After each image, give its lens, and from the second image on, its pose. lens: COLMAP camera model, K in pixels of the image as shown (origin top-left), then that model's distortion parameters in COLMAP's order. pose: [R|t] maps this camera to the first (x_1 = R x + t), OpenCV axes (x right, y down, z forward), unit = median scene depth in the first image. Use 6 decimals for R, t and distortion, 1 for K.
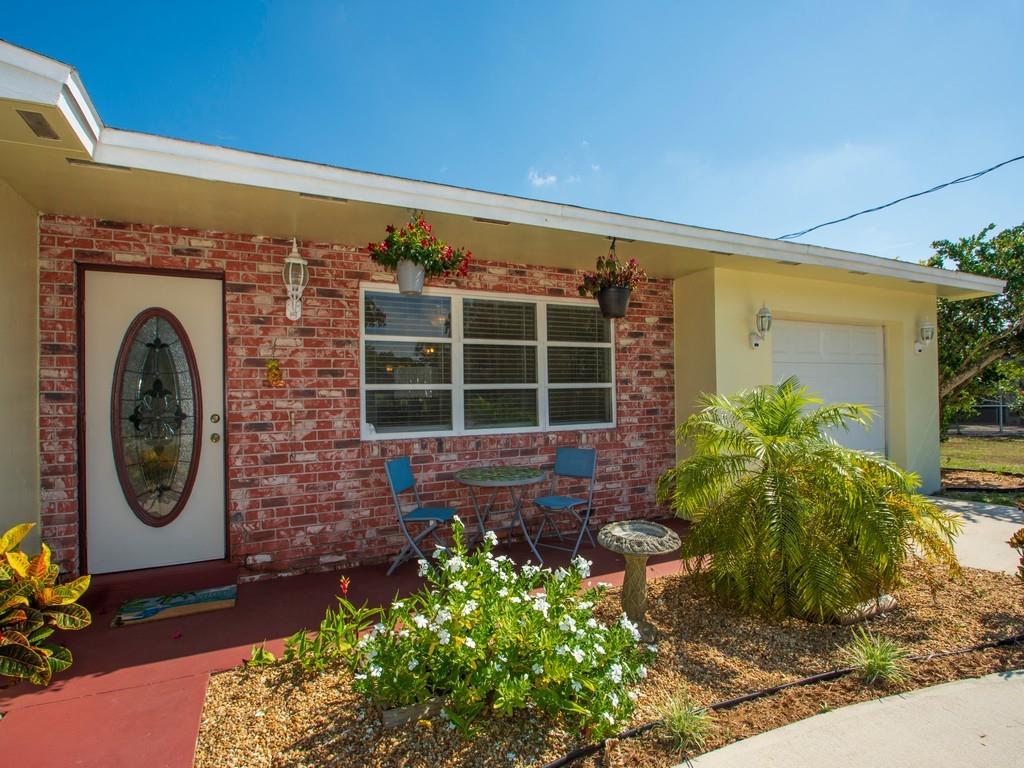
lens RADIAL K [[521.7, 0, 507.6], [0, 521.7, 389.2], [0, 0, 1]] dist [-0.007276, -0.000711]
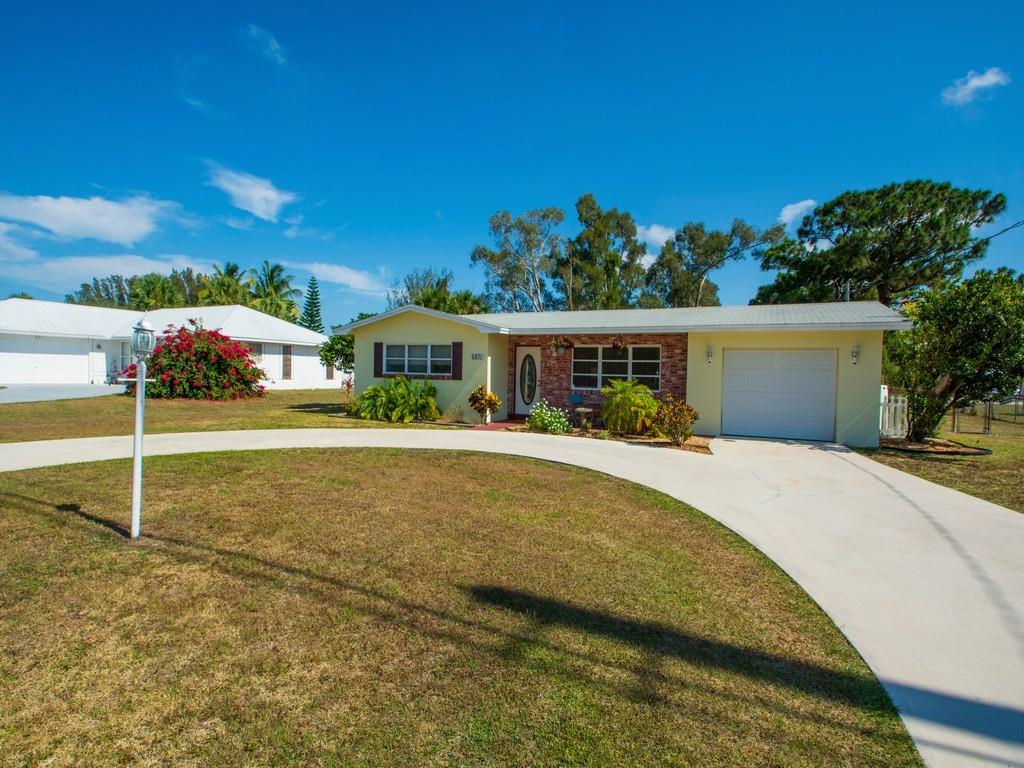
lens RADIAL K [[525.7, 0, 505.9], [0, 525.7, 384.2], [0, 0, 1]] dist [-0.003521, -0.014910]
pose [[0.616325, 0.050655, -0.785861, 2.331975], [-0.021099, 0.998633, 0.047822, -0.100420], [0.787209, -0.012893, 0.616551, -1.614720]]
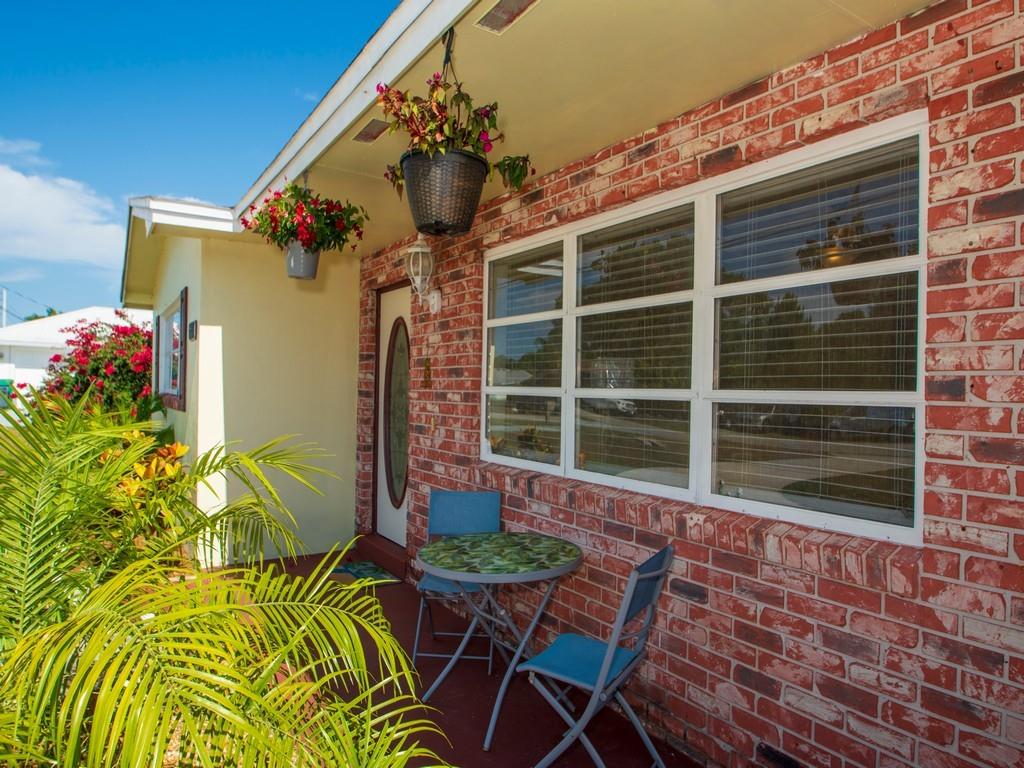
lens RADIAL K [[639.5, 0, 509.7], [0, 639.5, 387.8], [0, 0, 1]] dist [-0.026225, -0.002298]
pose [[0.136639, 0.018830, -0.990442, 0.662941], [-0.005148, 0.999819, 0.018298, -0.025070], [0.990608, 0.002599, 0.136711, 0.931766]]
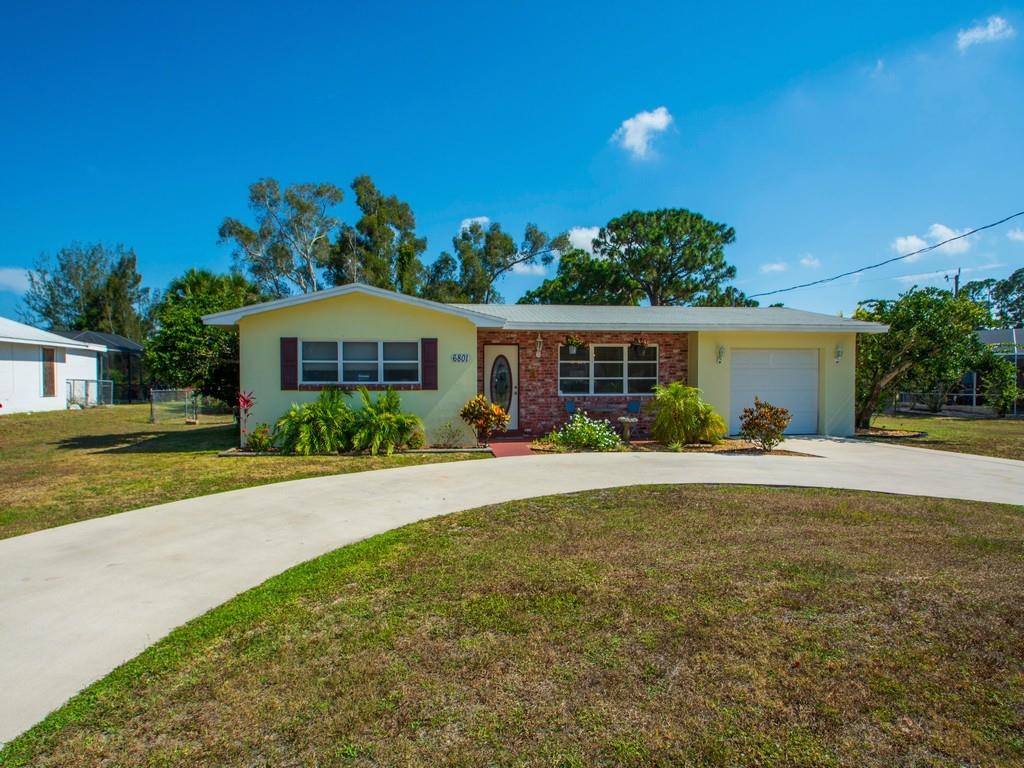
lens RADIAL K [[546.1, 0, 509.3], [0, 546.1, 386.6], [0, 0, 1]] dist [-0.004244, -0.016768]
pose [[0.938608, 0.022081, -0.344278, 0.556067], [-0.010359, 0.999303, 0.035851, -0.068087], [0.344830, -0.030083, 0.938183, -2.117419]]
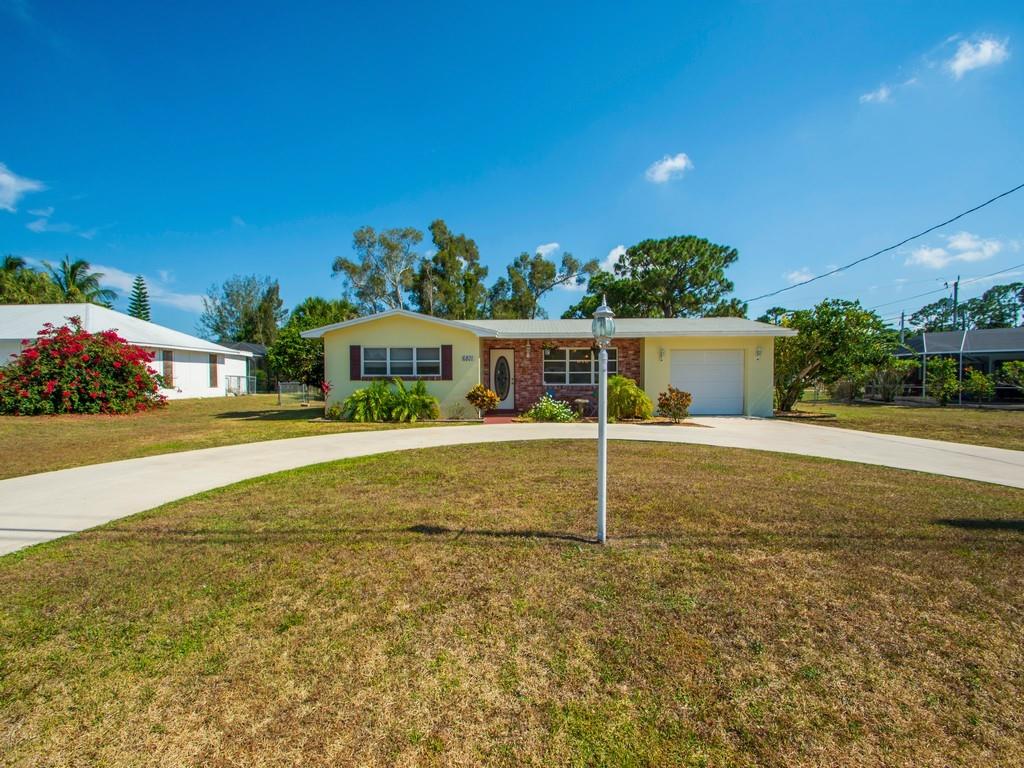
lens RADIAL K [[452.5, 0, 509.6], [0, 452.5, 387.0], [0, 0, 1]] dist [0.013385, -0.015360]
pose [[0.881395, 0.025059, -0.471714, 1.239556], [-0.005797, 0.999090, 0.042245, -0.041838], [0.472344, -0.034500, 0.880739, -2.411274]]
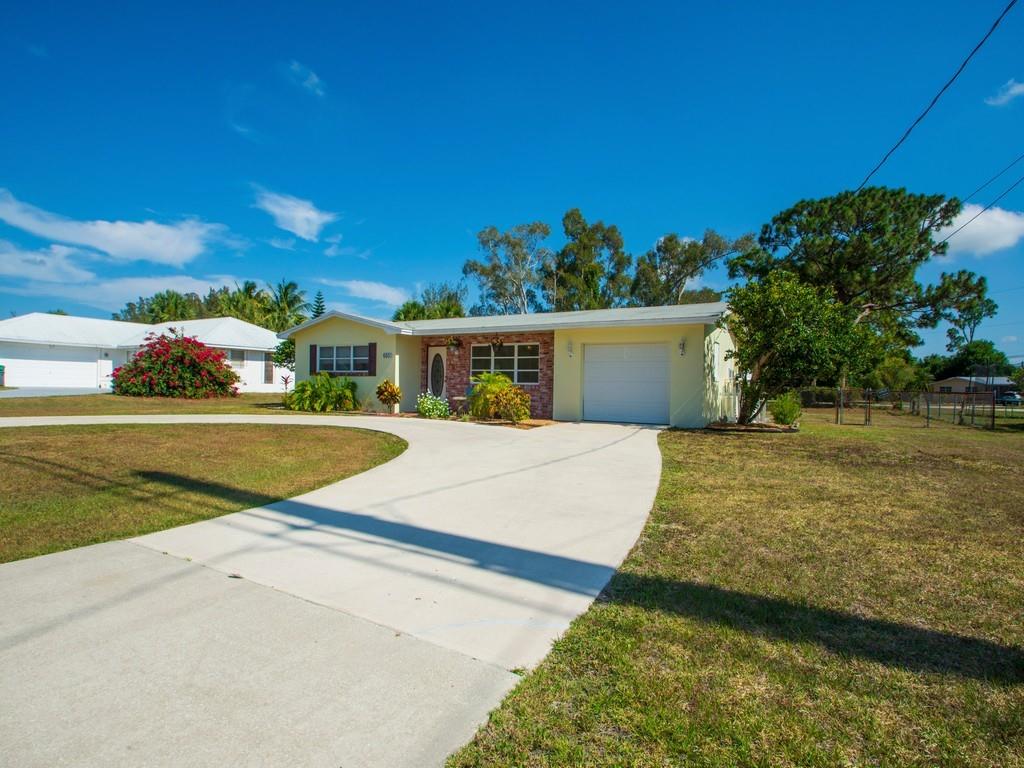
lens RADIAL K [[525.7, 0, 505.9], [0, 525.7, 384.2], [0, 0, 1]] dist [-0.003521, -0.014910]
pose [[0.563373, 0.027625, -0.825740, 3.306377], [-0.015992, 0.999618, 0.022532, 0.008296], [0.826048, 0.000512, 0.563600, -1.090951]]
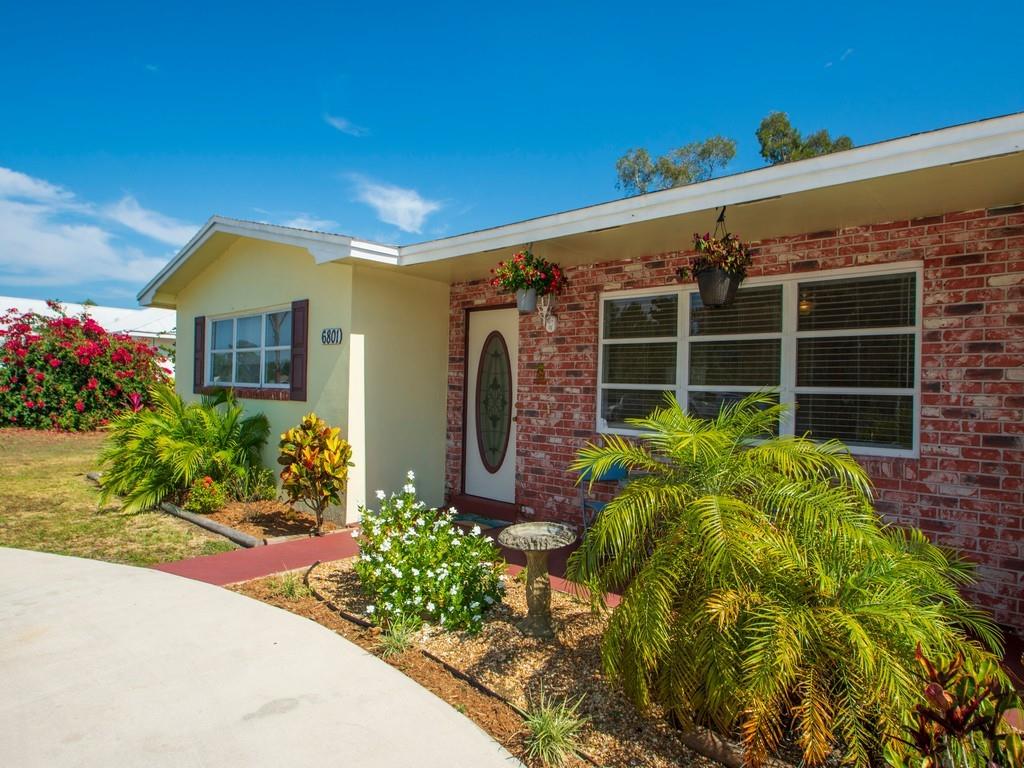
lens RADIAL K [[618.2, 0, 507.2], [0, 618.2, 384.3], [0, 0, 1]] dist [-0.022691, 0.001745]
pose [[0.363025, 0.021507, -0.931531, 0.922714], [-0.018389, 0.999704, 0.015915, -0.025573], [0.931598, 0.011353, 0.363313, 0.332326]]
